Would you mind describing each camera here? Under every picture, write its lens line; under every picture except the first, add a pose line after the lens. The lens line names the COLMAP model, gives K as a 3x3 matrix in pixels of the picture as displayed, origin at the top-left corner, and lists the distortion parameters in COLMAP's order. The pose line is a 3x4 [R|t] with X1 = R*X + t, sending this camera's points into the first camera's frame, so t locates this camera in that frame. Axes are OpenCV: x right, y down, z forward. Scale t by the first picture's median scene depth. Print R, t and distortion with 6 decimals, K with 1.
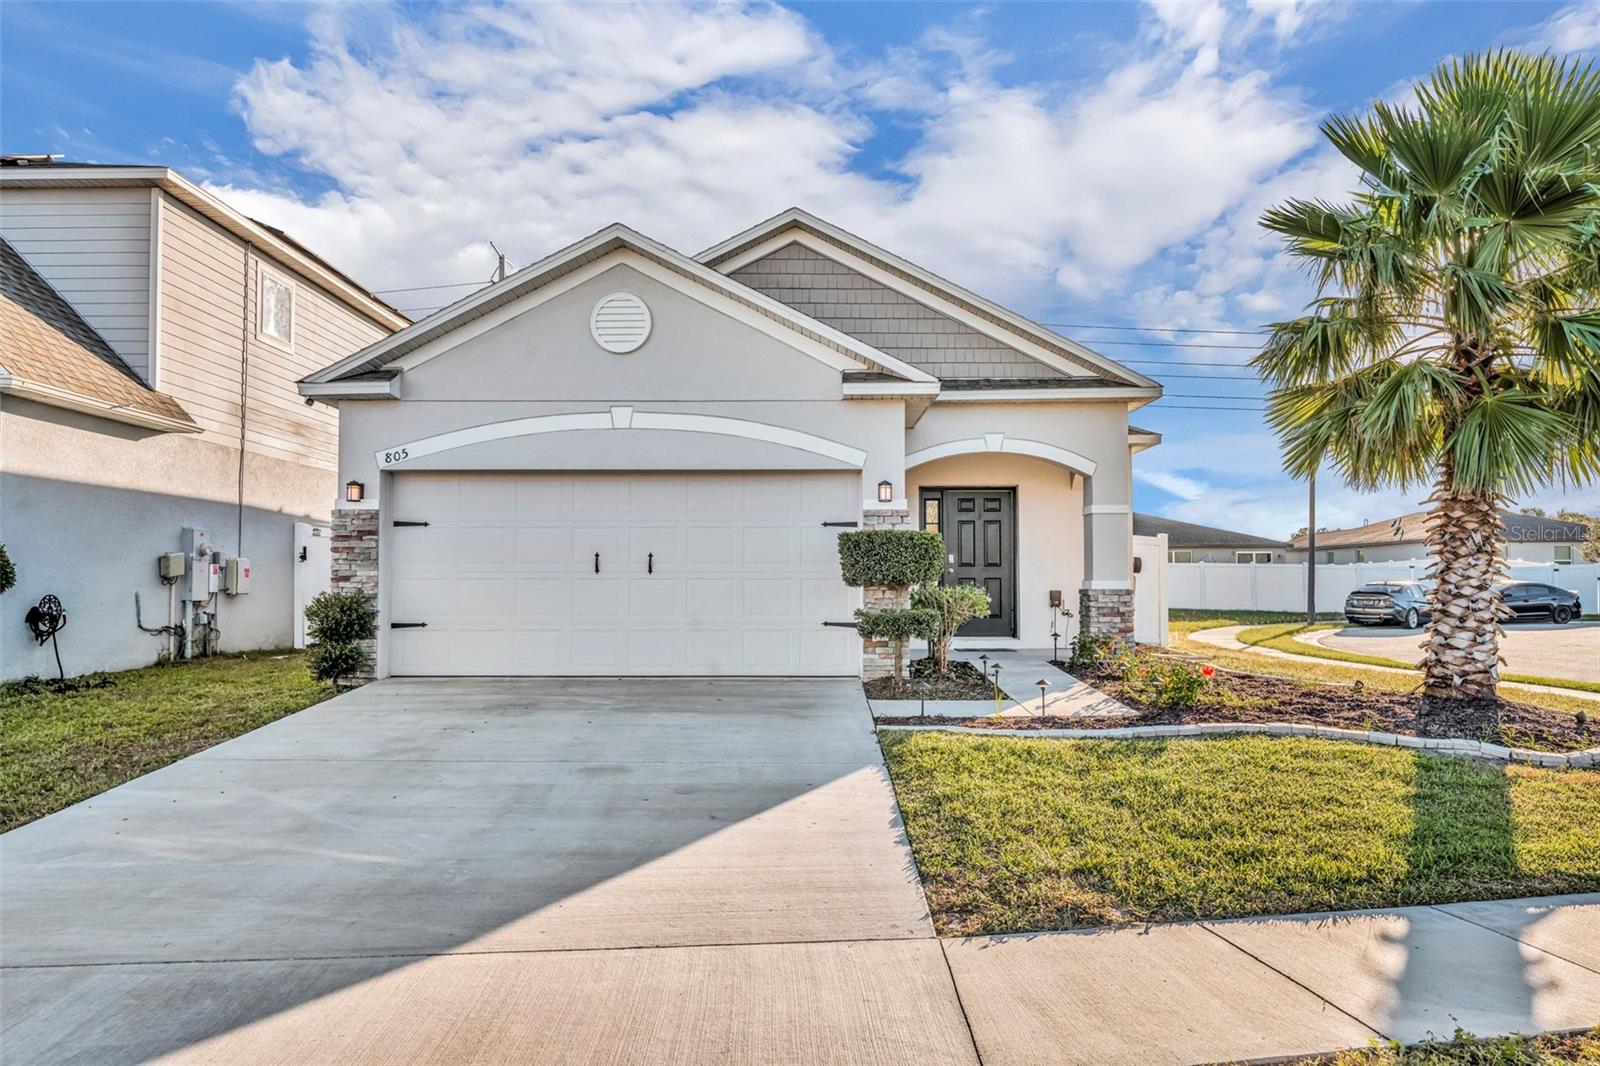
lens RADIAL K [[1089.9, 0, 800.0], [0, 1089.9, 533.0], [0, 0, 1]] dist [-0.001636, 0.002531]
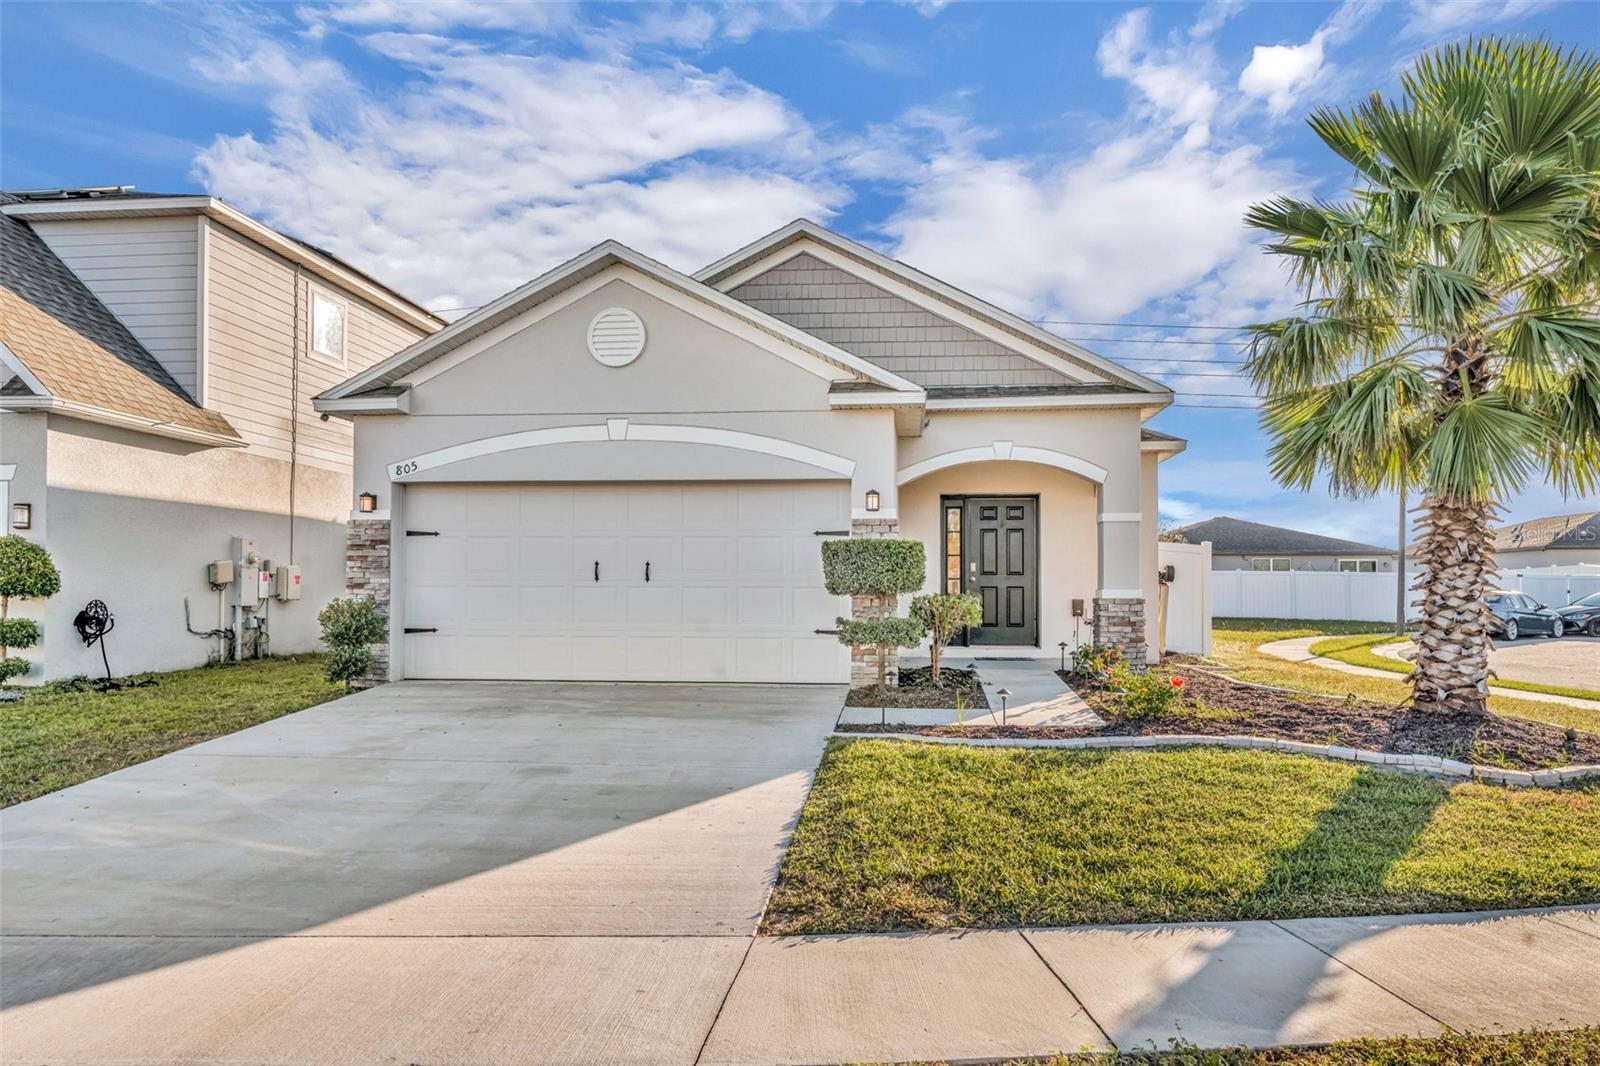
lens RADIAL K [[1092.4, 0, 813.6], [0, 1092.4, 553.2], [0, 0, 1]] dist [0.001156, -0.003018]
pose [[0.996124, 0.000223, -0.087956, 0.111058], [0.000850, 0.999926, 0.012158, -0.001914], [0.087953, -0.012186, 0.996050, -0.009730]]
